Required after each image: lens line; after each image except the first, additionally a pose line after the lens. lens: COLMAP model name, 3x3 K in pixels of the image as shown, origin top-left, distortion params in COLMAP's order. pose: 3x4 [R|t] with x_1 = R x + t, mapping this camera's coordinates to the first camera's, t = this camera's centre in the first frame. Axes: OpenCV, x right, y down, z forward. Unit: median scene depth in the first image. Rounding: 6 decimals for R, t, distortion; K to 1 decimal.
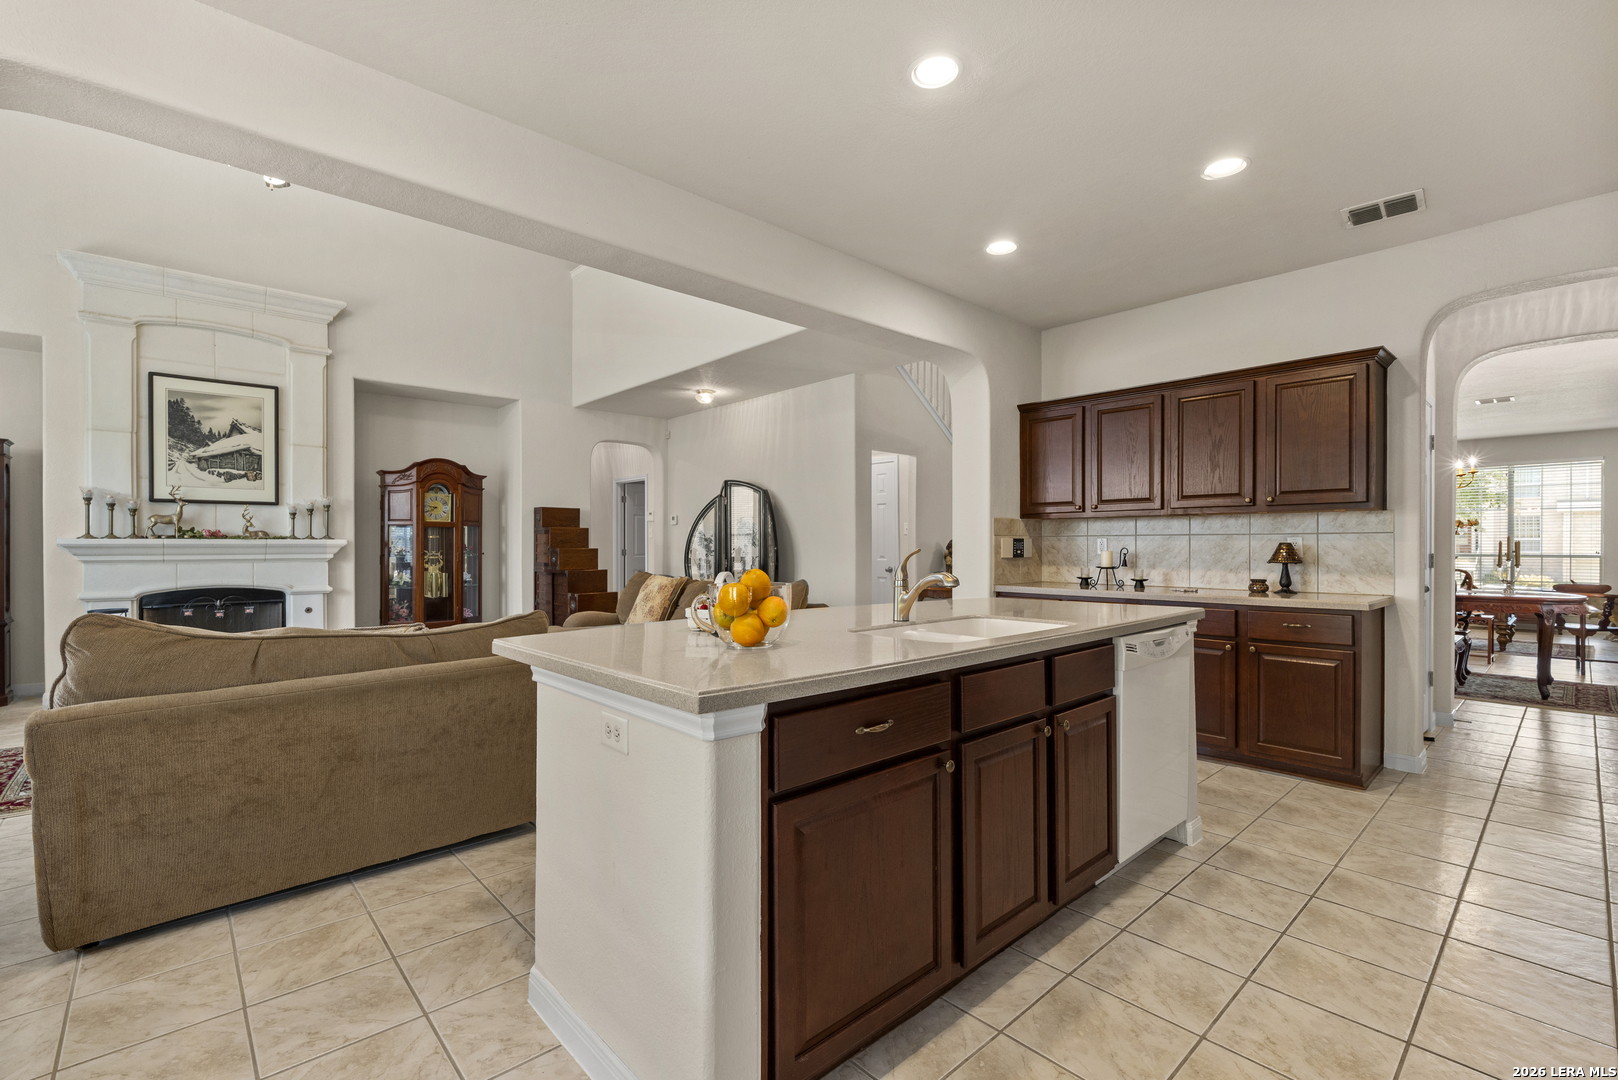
lens RADIAL K [[715.2, 0, 813.4], [0, 715.2, 544.6], [0, 0, 1]] dist [-0.003984, -0.000114]
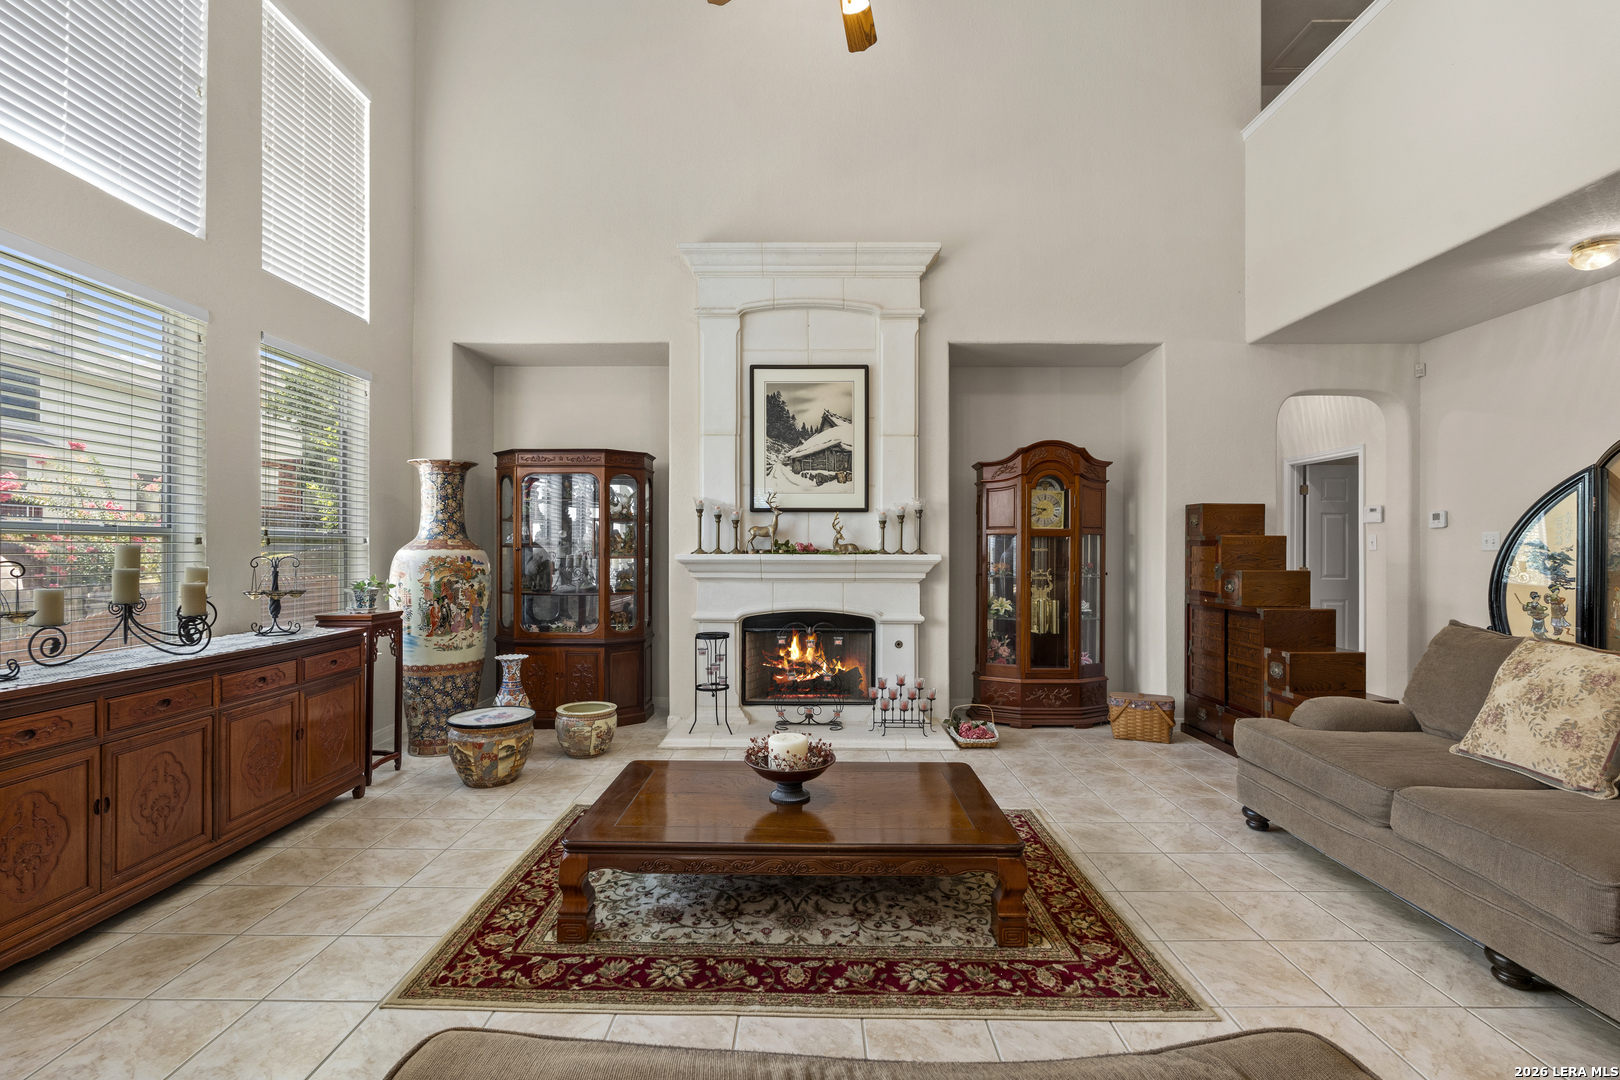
lens RADIAL K [[716.1, 0, 805.1], [0, 716.1, 546.3], [0, 0, 1]] dist [-0.003984, -0.000114]
pose [[0.732397, 0.001355, -0.680877, -0.250234], [-0.004252, 0.999988, -0.002584, -0.013953], [0.680865, 0.004788, 0.732393, 0.358009]]
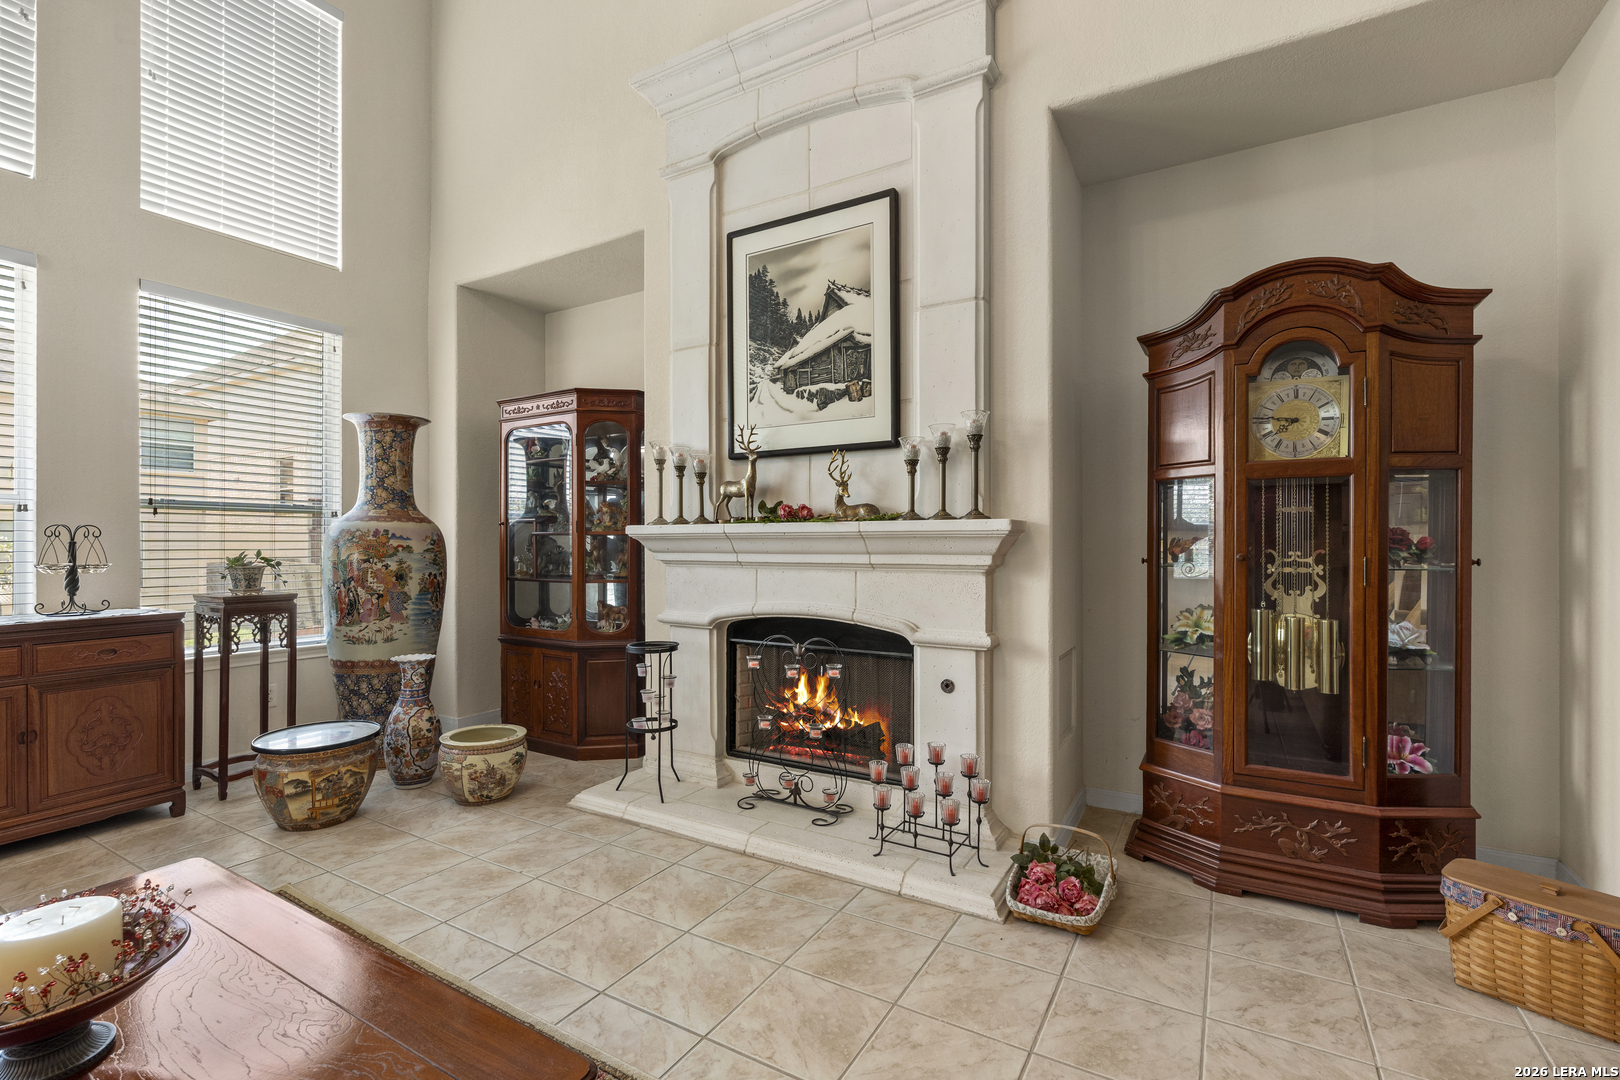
lens RADIAL K [[716.1, 0, 811.1], [0, 716.1, 543.0], [0, 0, 1]] dist [-0.003984, -0.000114]
pose [[0.294547, 0.000135, -0.955637, -0.326750], [-0.000906, 1.000000, -0.000138, 0.006324], [0.955636, 0.000906, 0.294547, 0.809616]]
